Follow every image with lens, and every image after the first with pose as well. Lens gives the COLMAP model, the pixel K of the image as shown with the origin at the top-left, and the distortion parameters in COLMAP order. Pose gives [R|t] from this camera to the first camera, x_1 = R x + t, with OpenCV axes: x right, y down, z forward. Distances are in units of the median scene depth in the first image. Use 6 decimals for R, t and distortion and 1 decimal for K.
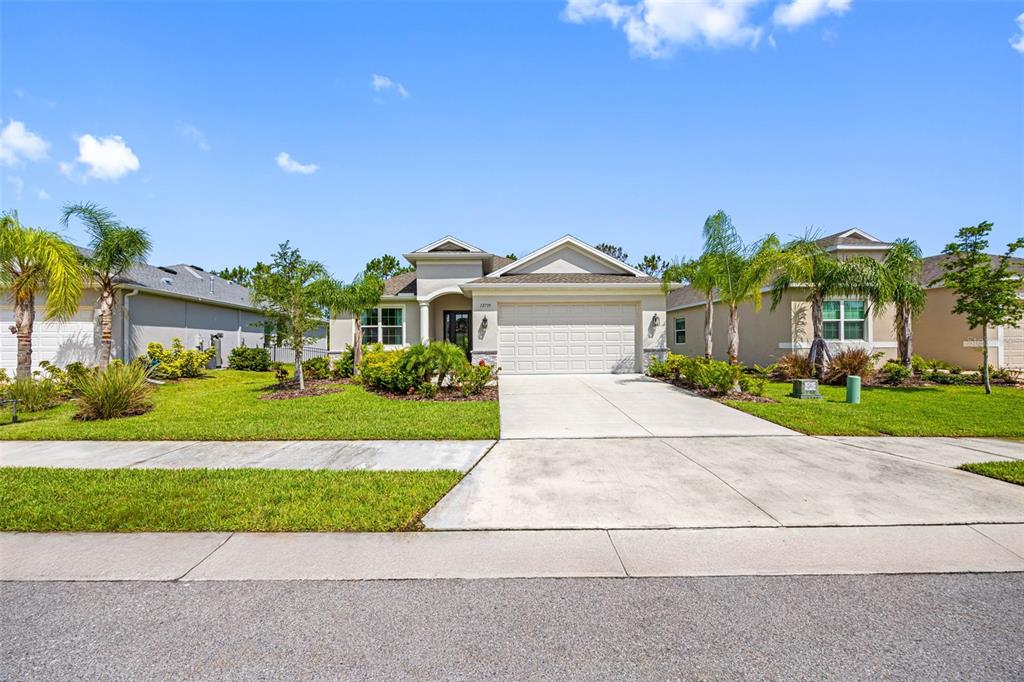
lens RADIAL K [[393.1, 0, 510.0], [0, 393.1, 348.1], [0, 0, 1]] dist [-0.006484, -0.000116]
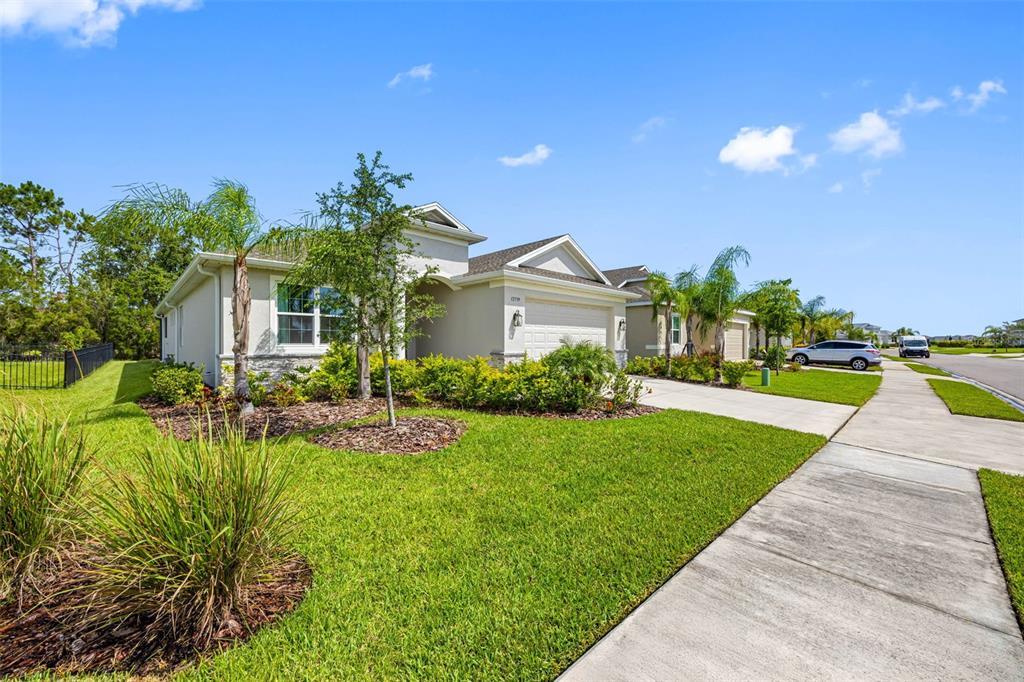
lens RADIAL K [[391.0, 0, 510.8], [0, 391.0, 343.9], [0, 0, 1]] dist [-0.002672, 0.000268]
pose [[0.739561, 0.009010, 0.673030, -0.607893], [-0.005481, 0.999958, -0.007363, -0.005826], [-0.673068, 0.001756, 0.739579, 0.371322]]
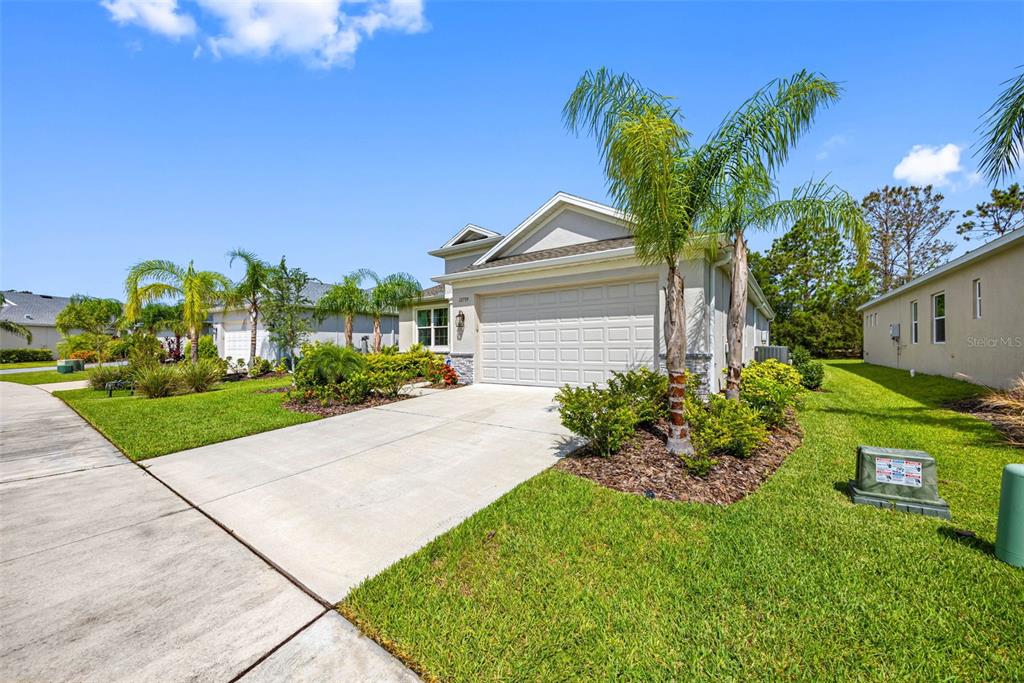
lens RADIAL K [[393.1, 0, 510.0], [0, 393.1, 348.6], [0, 0, 1]] dist [-0.006484, -0.000116]
pose [[0.789998, 0.006608, -0.613073, 0.511381], [-0.003672, 0.999975, 0.006047, -0.008548], [0.613098, -0.002526, 0.790003, 0.379715]]
